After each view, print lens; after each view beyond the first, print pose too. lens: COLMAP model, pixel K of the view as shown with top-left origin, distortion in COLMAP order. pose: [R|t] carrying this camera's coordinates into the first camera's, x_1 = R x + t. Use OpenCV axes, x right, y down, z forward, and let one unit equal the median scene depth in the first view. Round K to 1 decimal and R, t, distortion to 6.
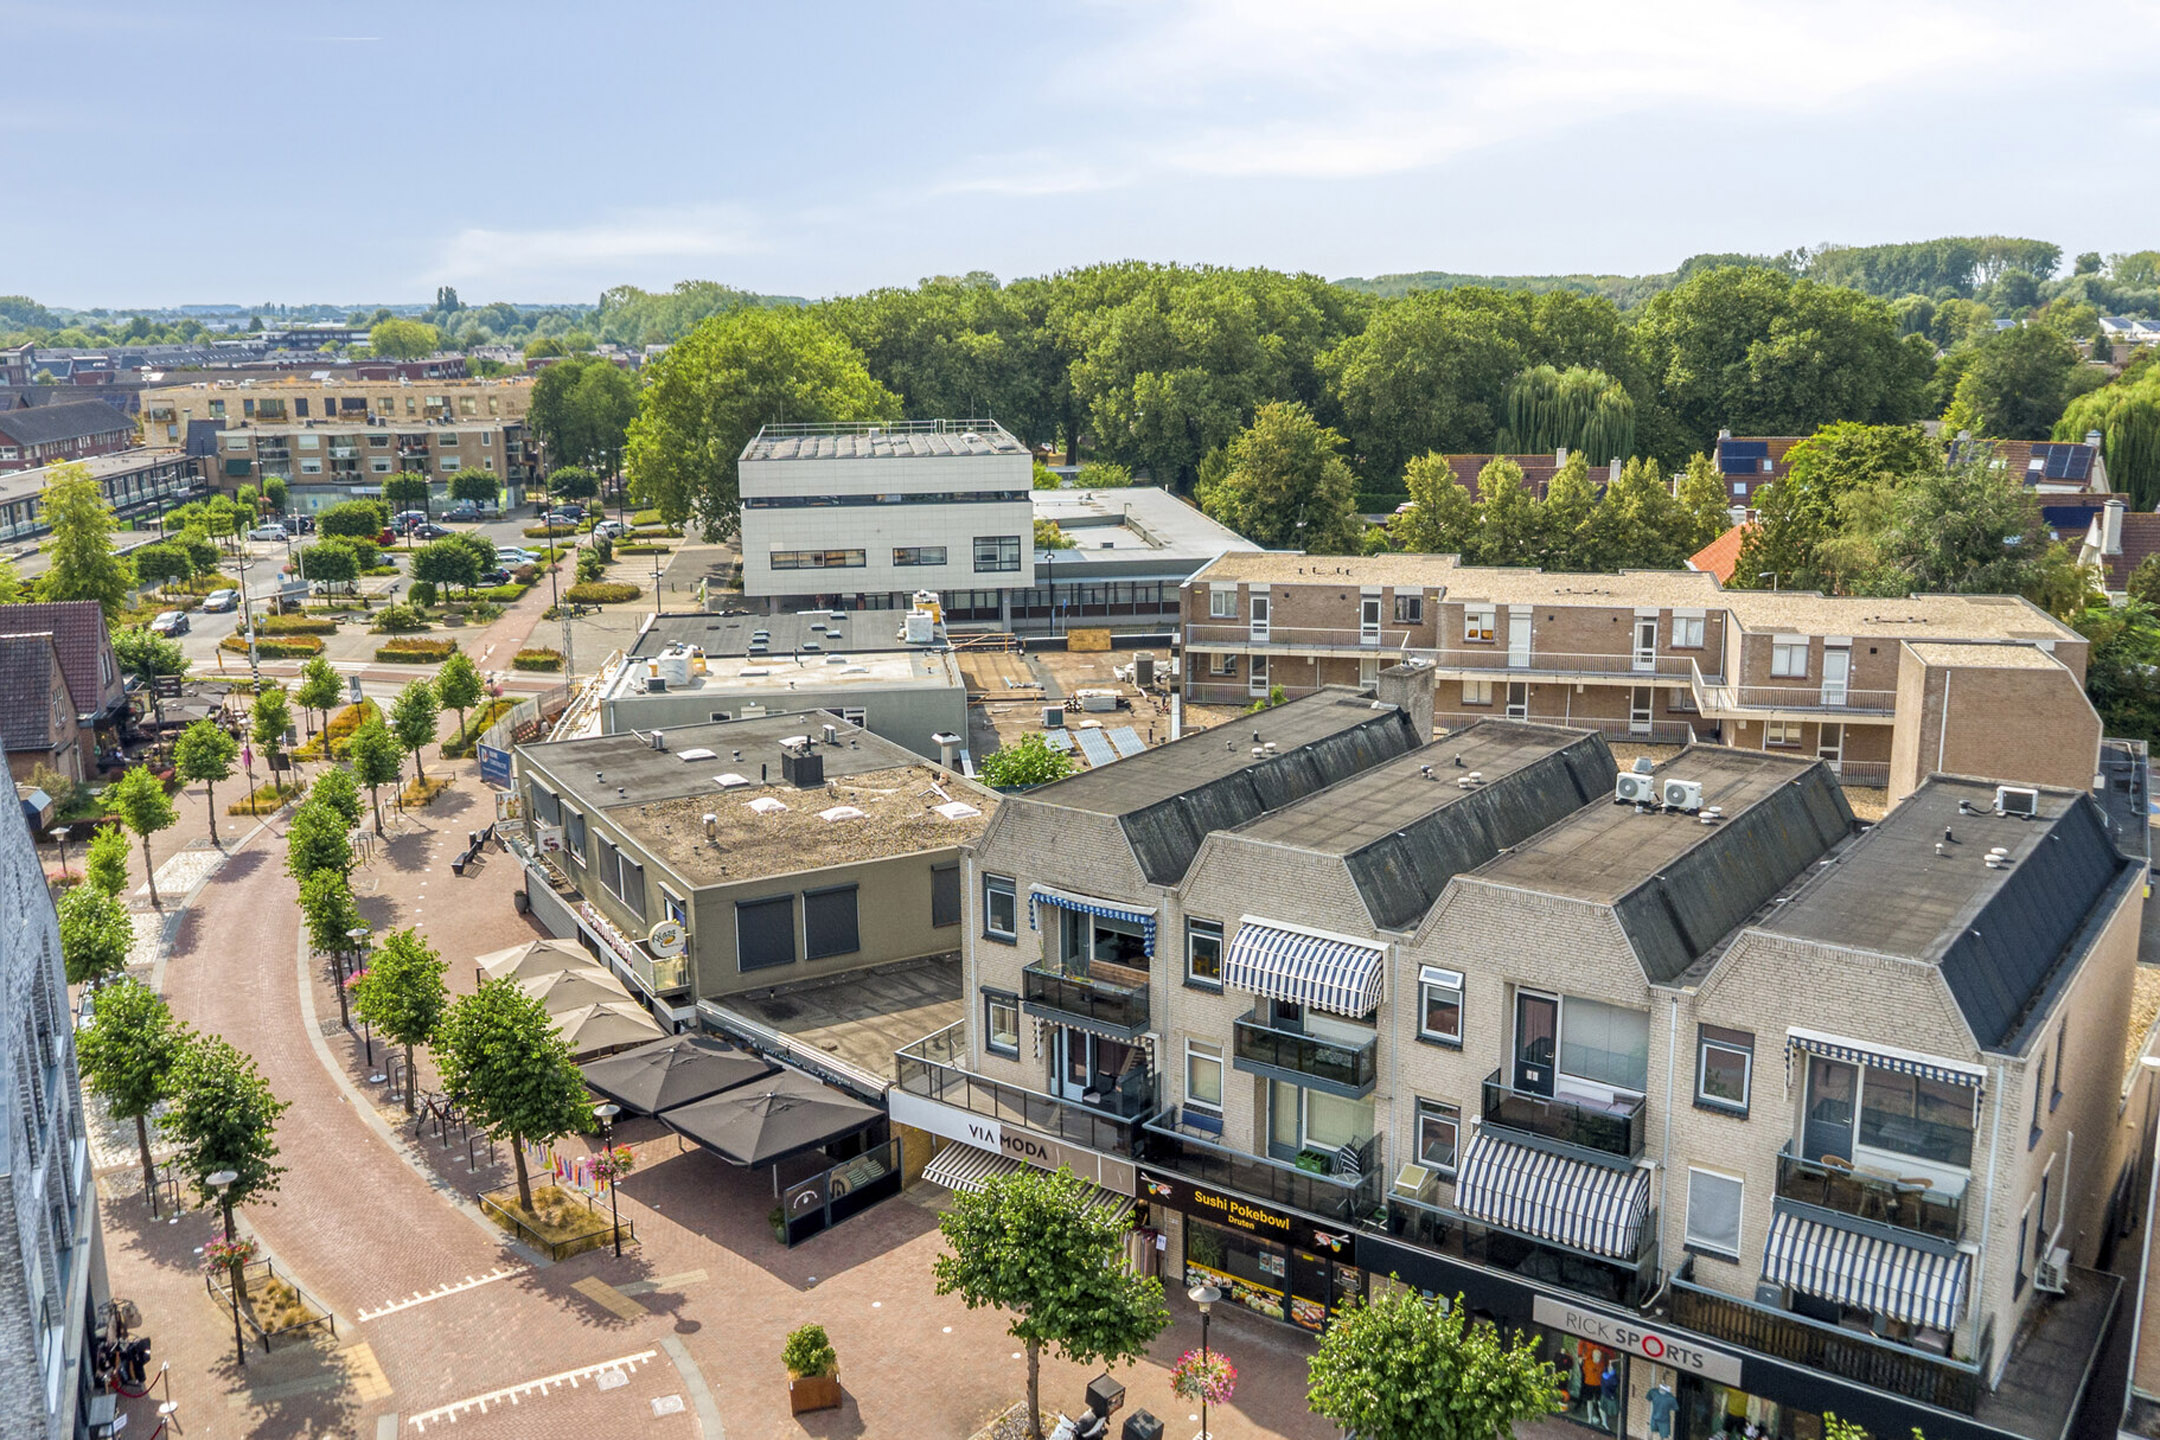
lens RADIAL K [[1881.6, 0, 1080.0], [0, 1881.6, 720.0], [0, 0, 1]] dist [0.040375, -0.043861]
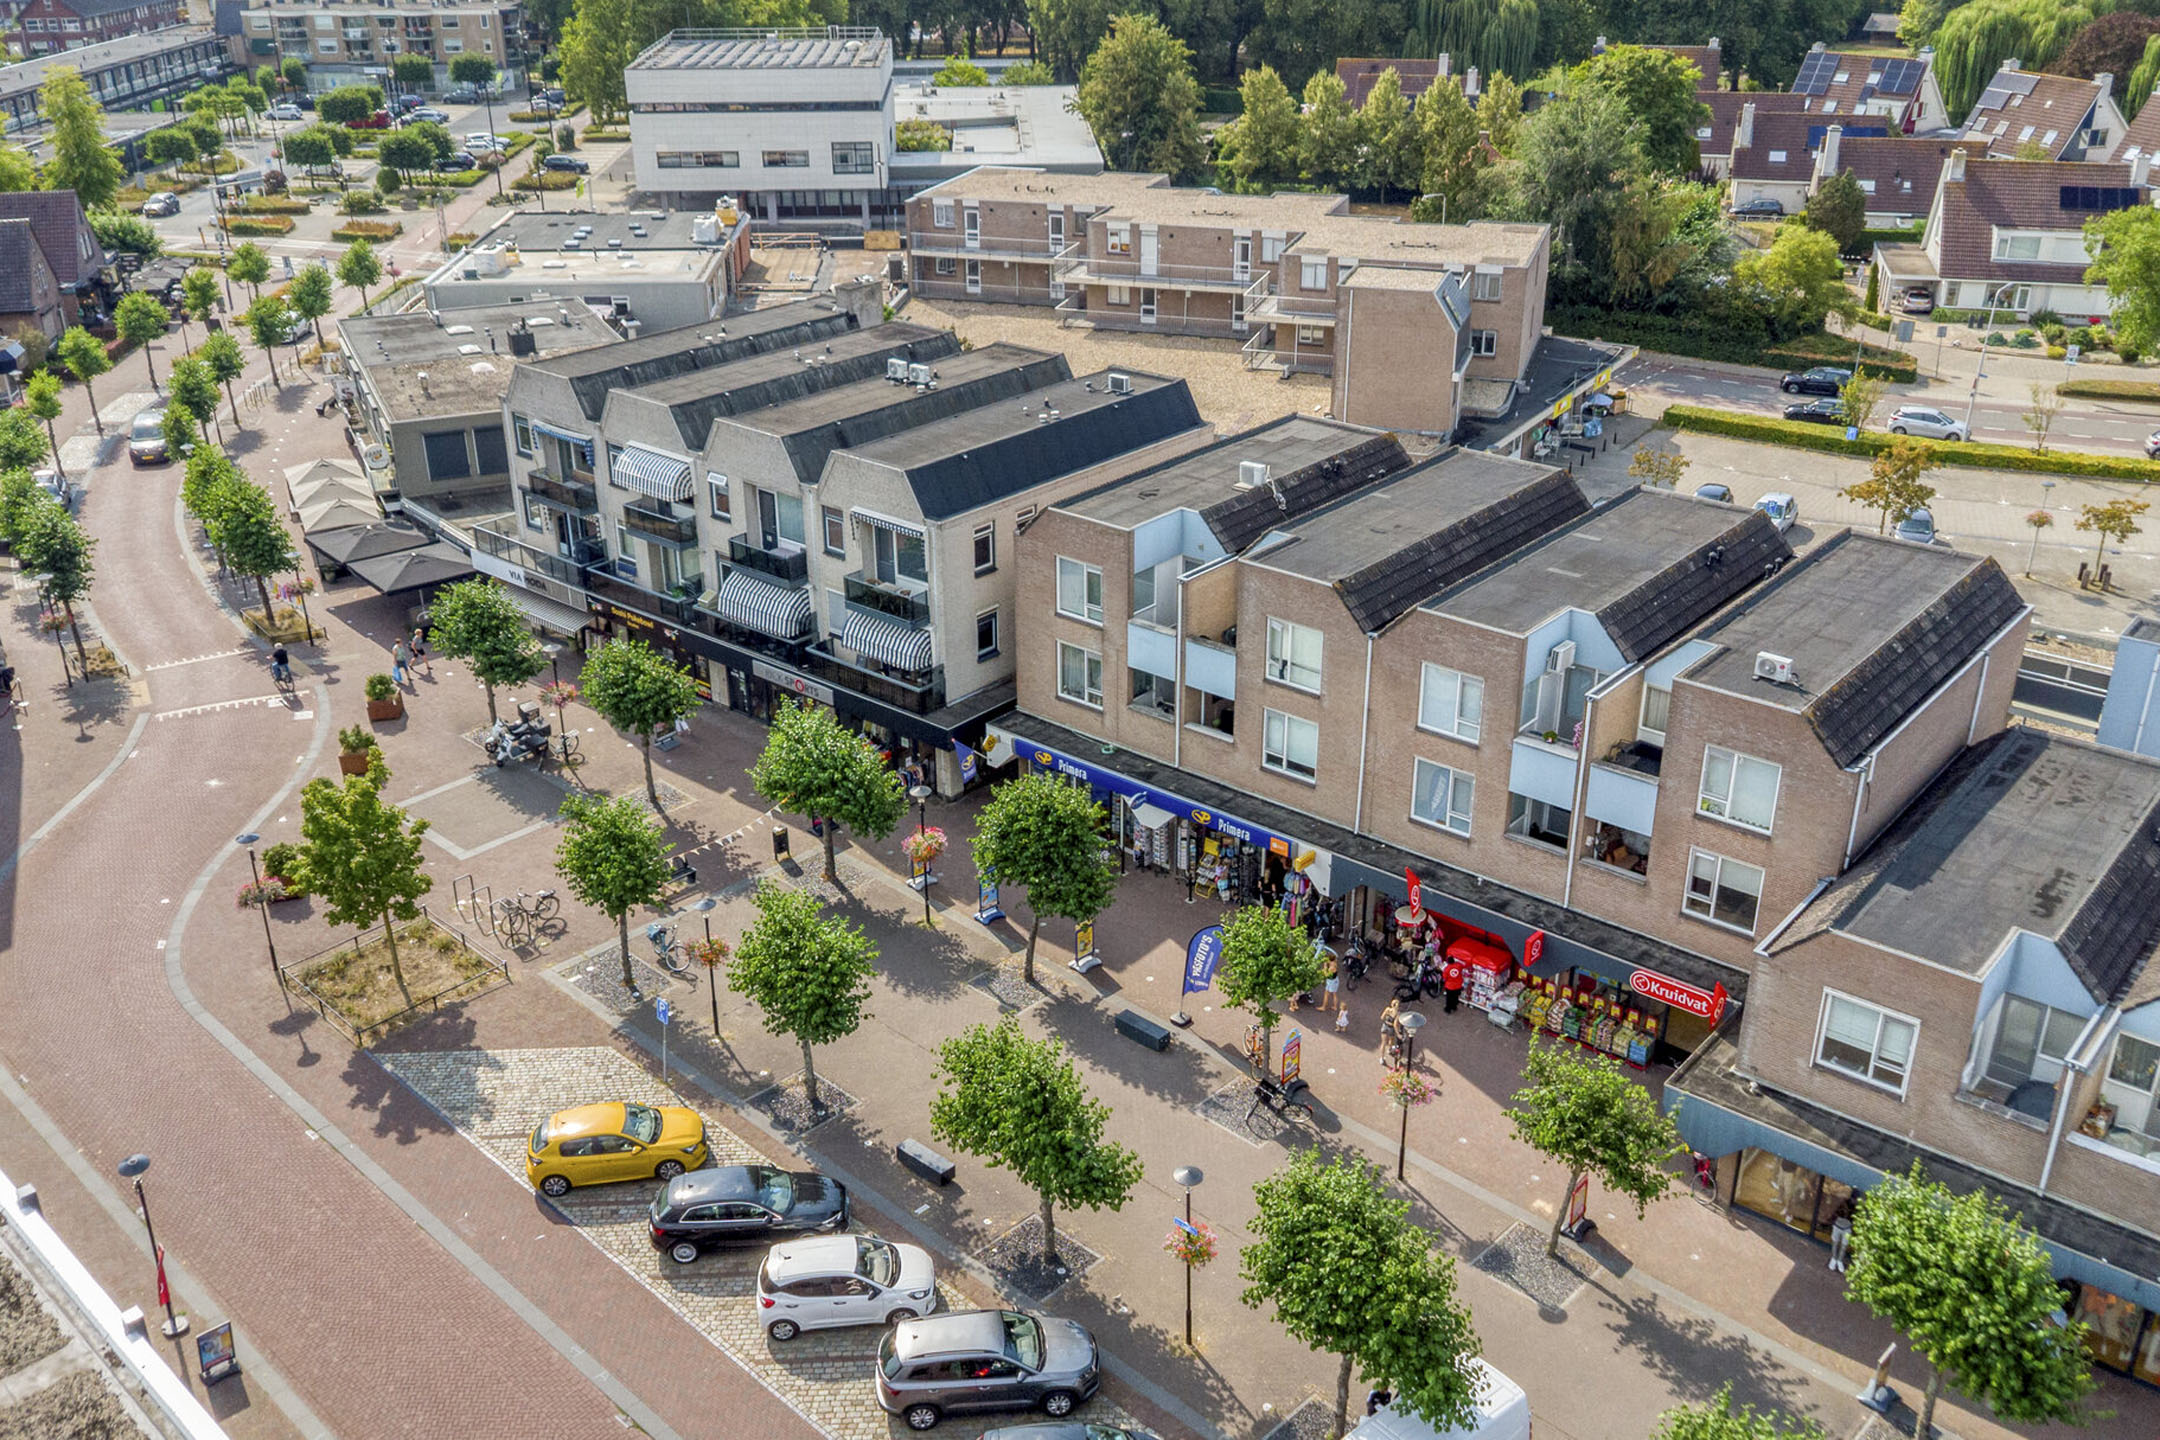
lens RADIAL K [[1881.6, 0, 1080.0], [0, 1881.6, 720.0], [0, 0, 1]] dist [0.040375, -0.043861]
pose [[0.997286, 0.037523, -0.063346, 0.258867], [-0.022772, 0.975399, 0.219268, -0.012566], [0.070015, -0.217230, 0.973606, -0.274051]]
